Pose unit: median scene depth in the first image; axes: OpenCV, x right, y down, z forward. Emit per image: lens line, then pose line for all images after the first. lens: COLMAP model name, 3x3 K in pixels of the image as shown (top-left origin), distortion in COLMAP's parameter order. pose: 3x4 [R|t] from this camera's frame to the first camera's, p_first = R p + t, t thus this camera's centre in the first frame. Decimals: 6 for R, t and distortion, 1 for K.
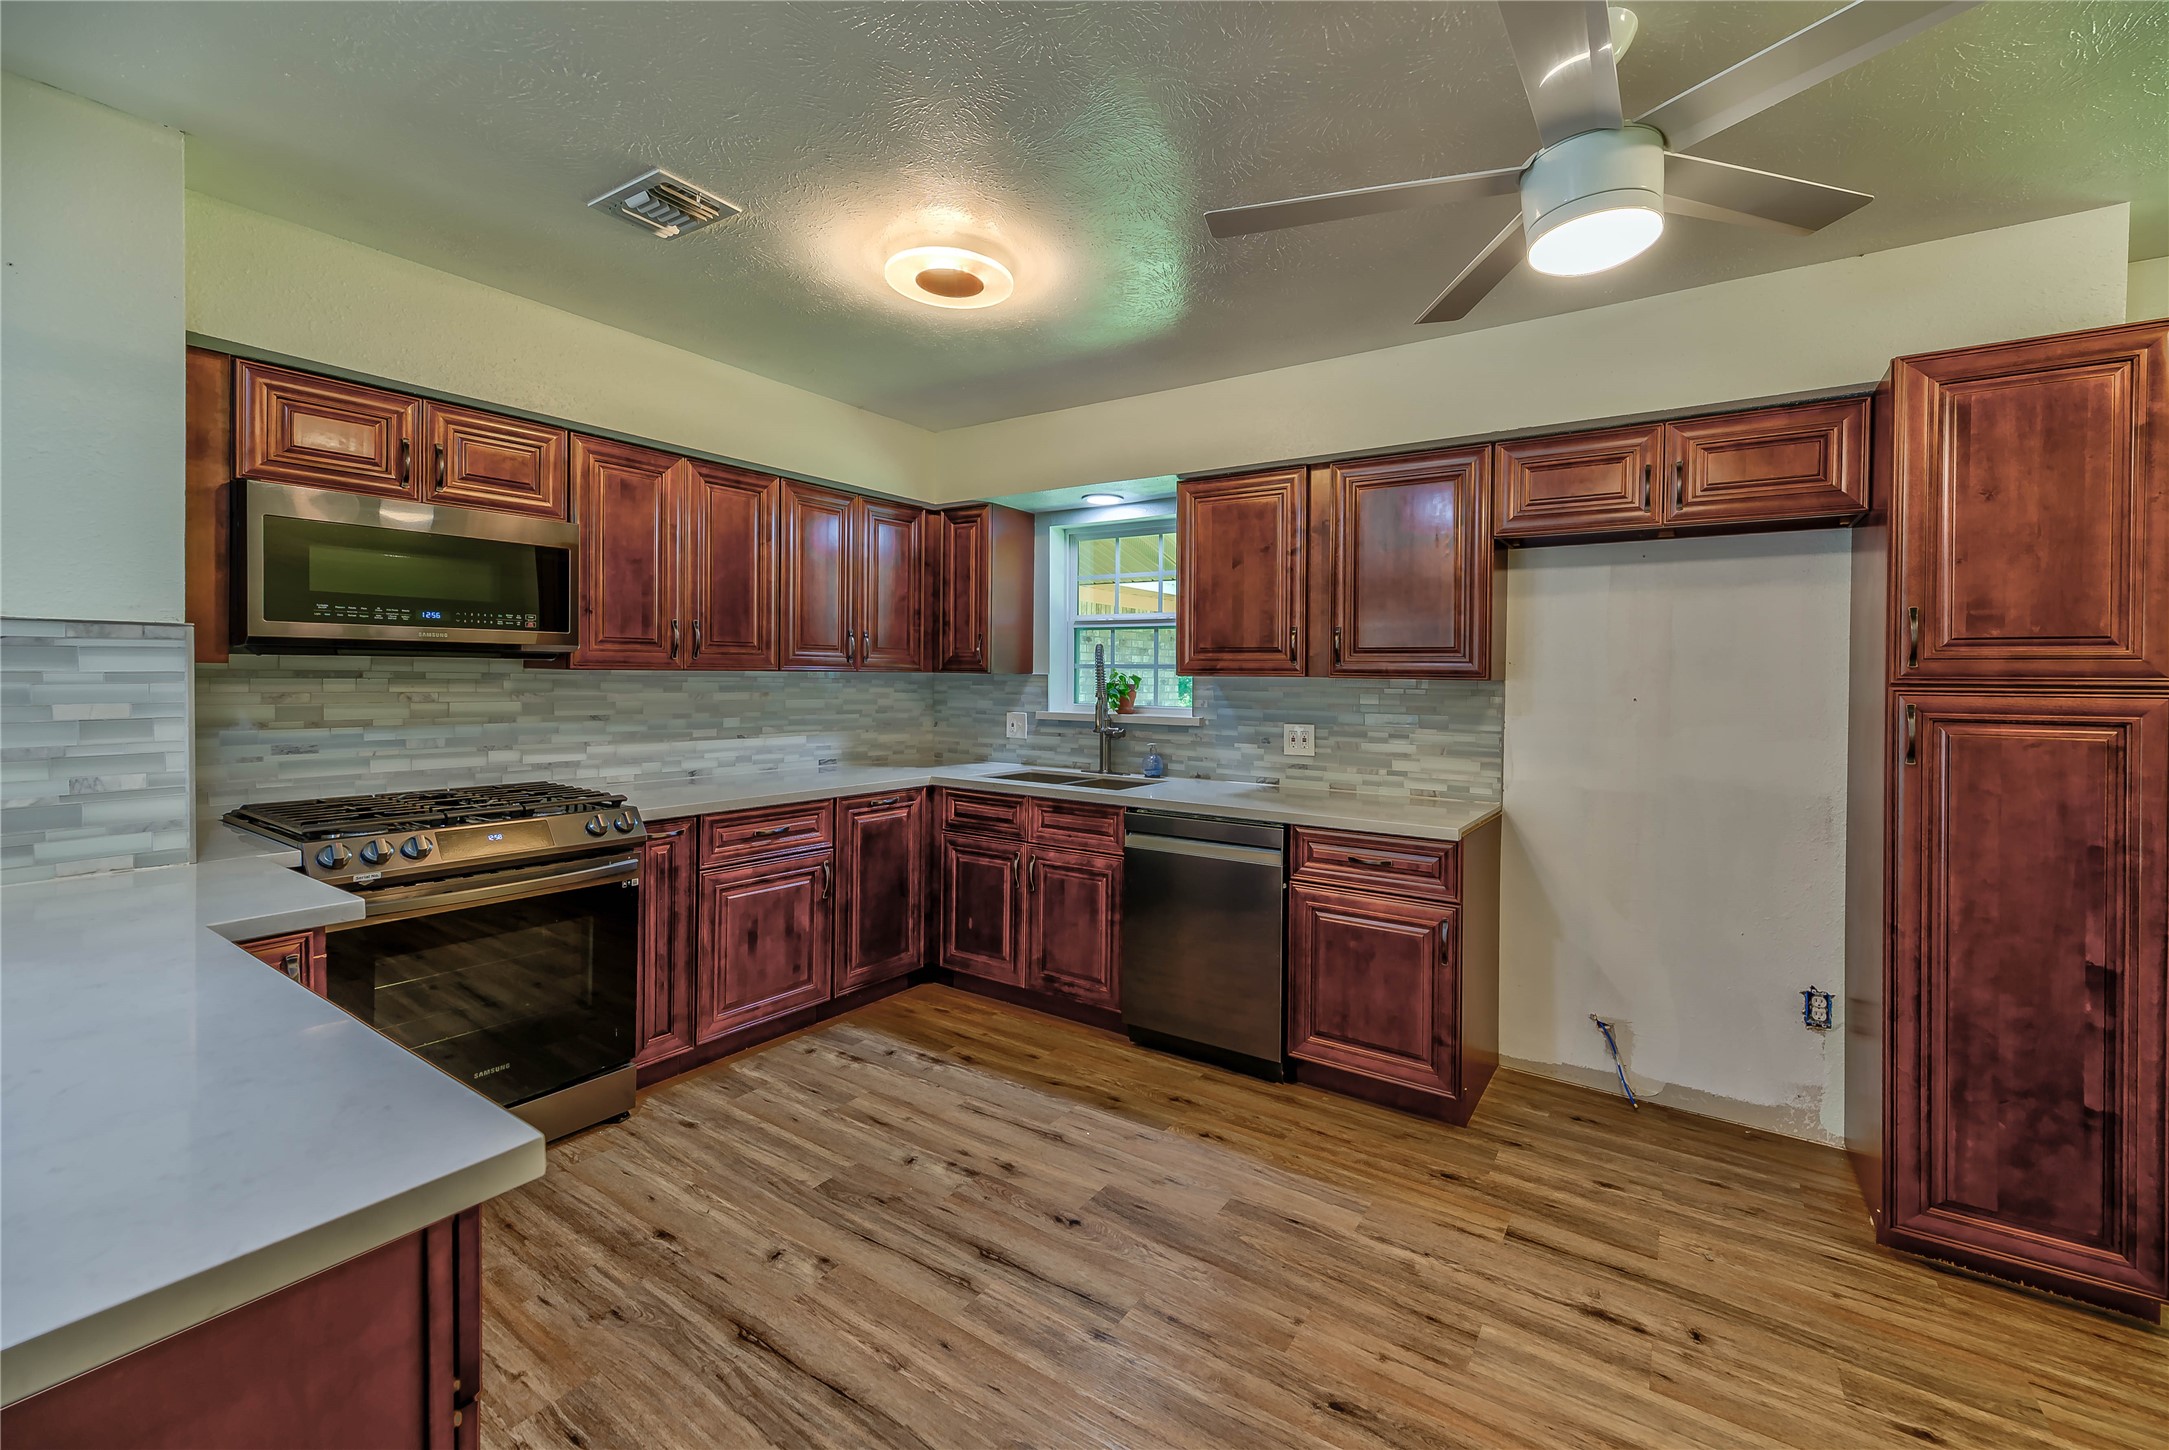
lens RADIAL K [[886.9, 0, 1114.9], [0, 886.9, 674.7], [0, 0, 1]] dist [0.014272, -0.003337]
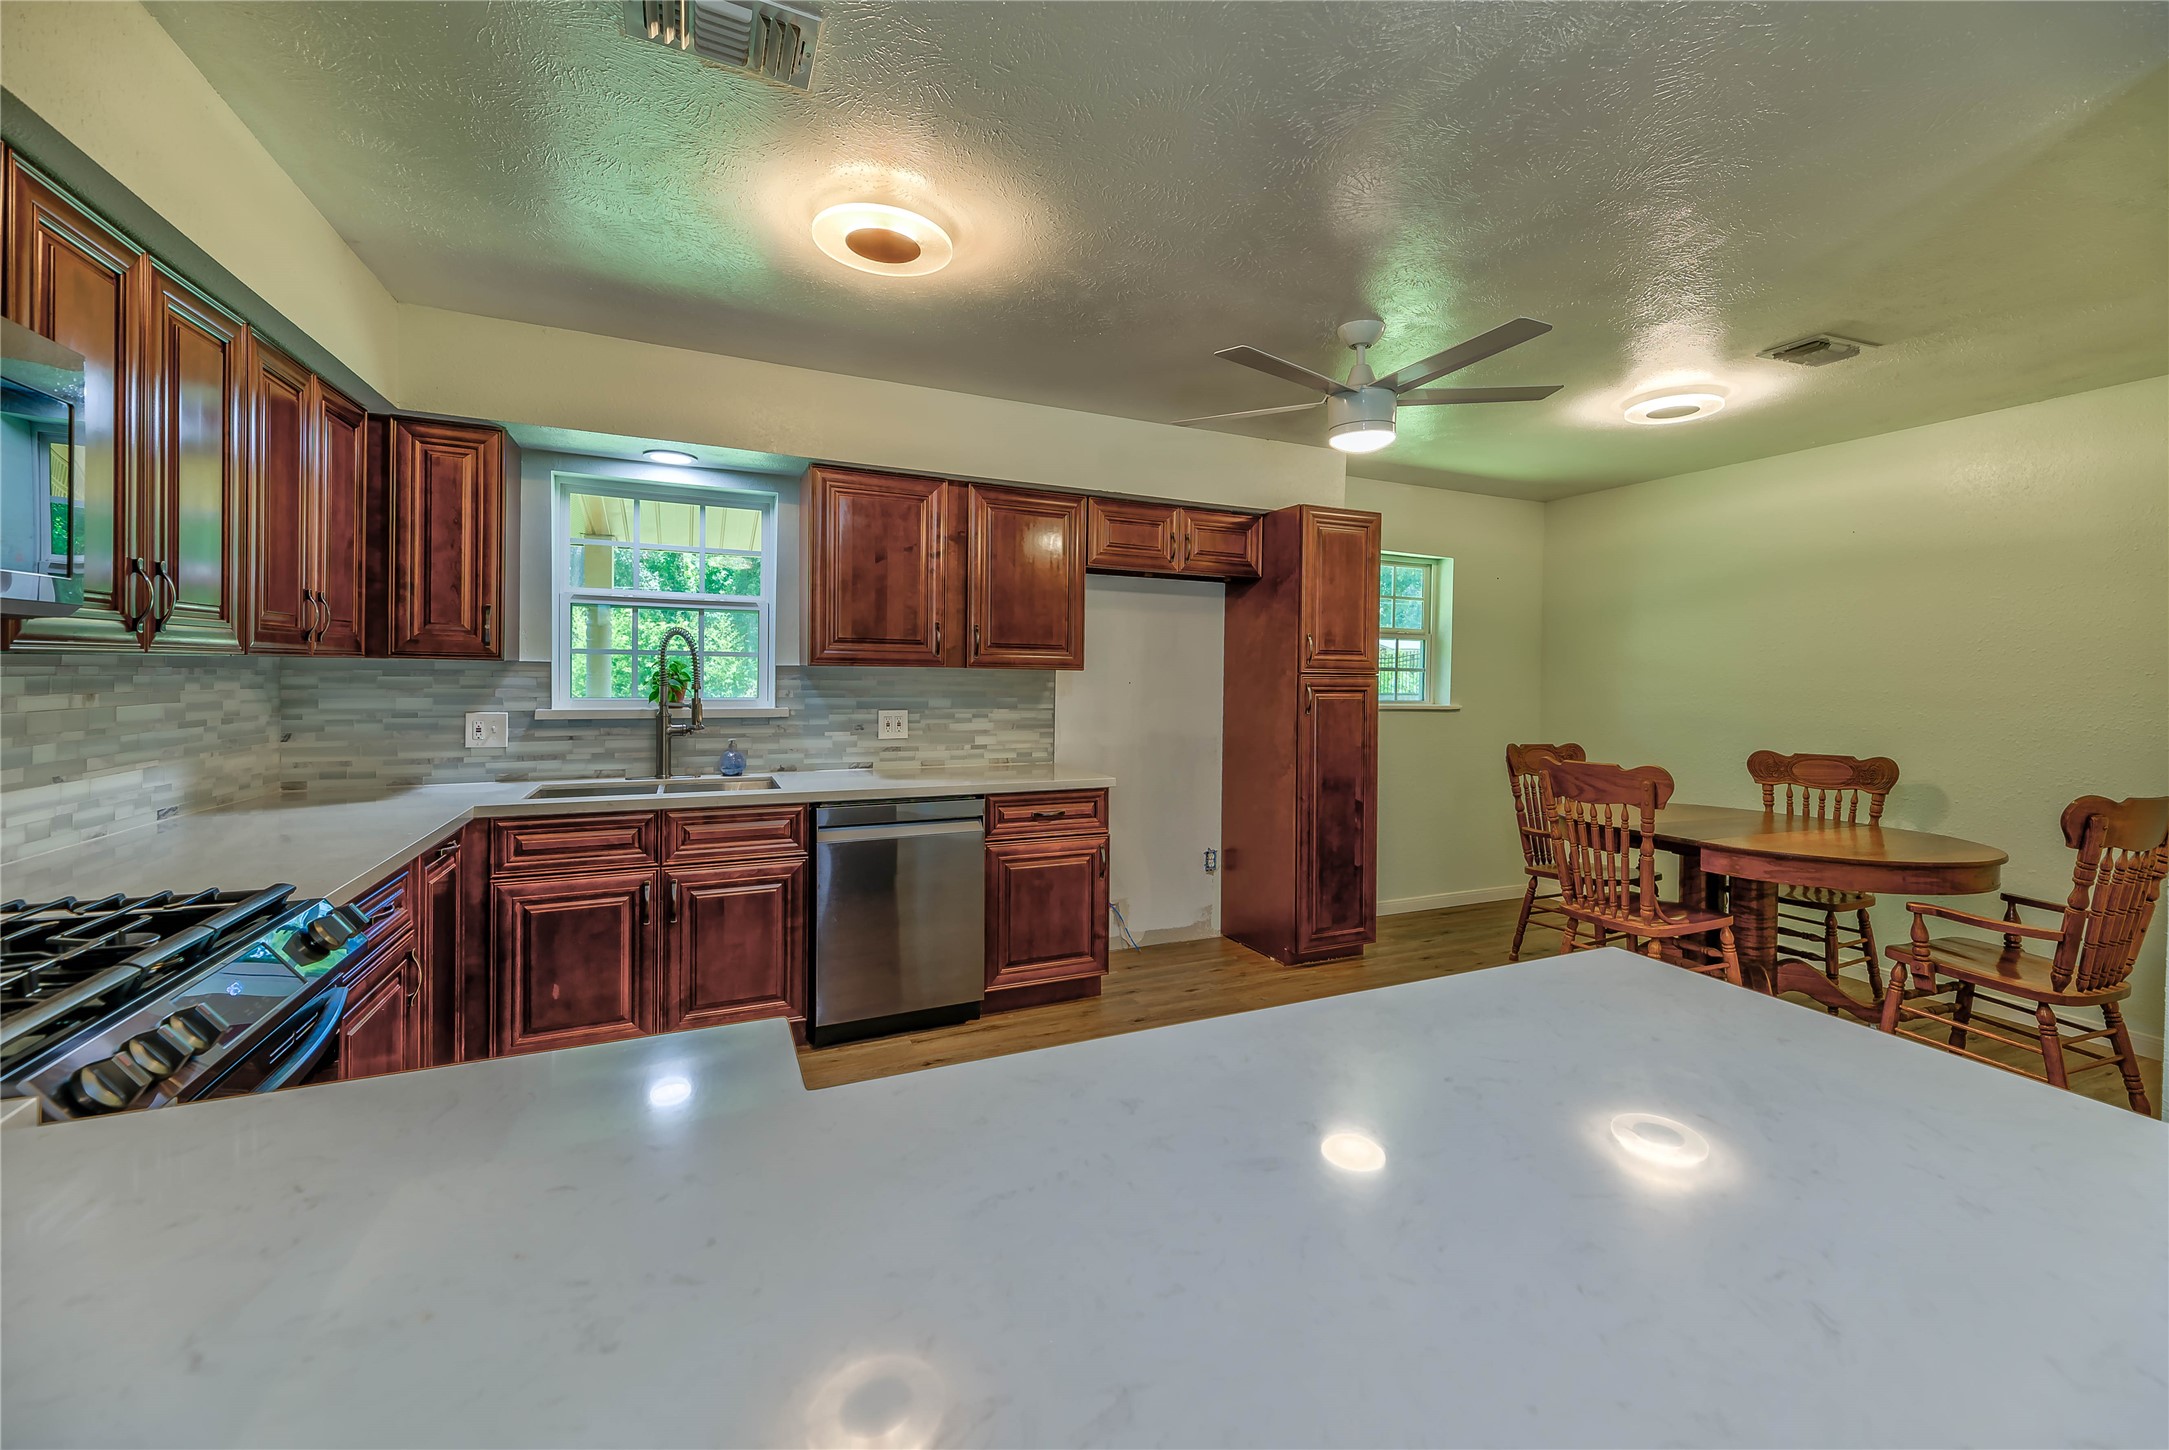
lens RADIAL K [[886.9, 0, 1097.0], [0, 886.9, 674.8], [0, 0, 1]] dist [0.014272, -0.003337]
pose [[0.522880, -0.007279, 0.852375, -0.585817], [-0.009518, 0.999851, 0.014376, -0.005299], [-0.852353, -0.015630, 0.522733, 0.221479]]
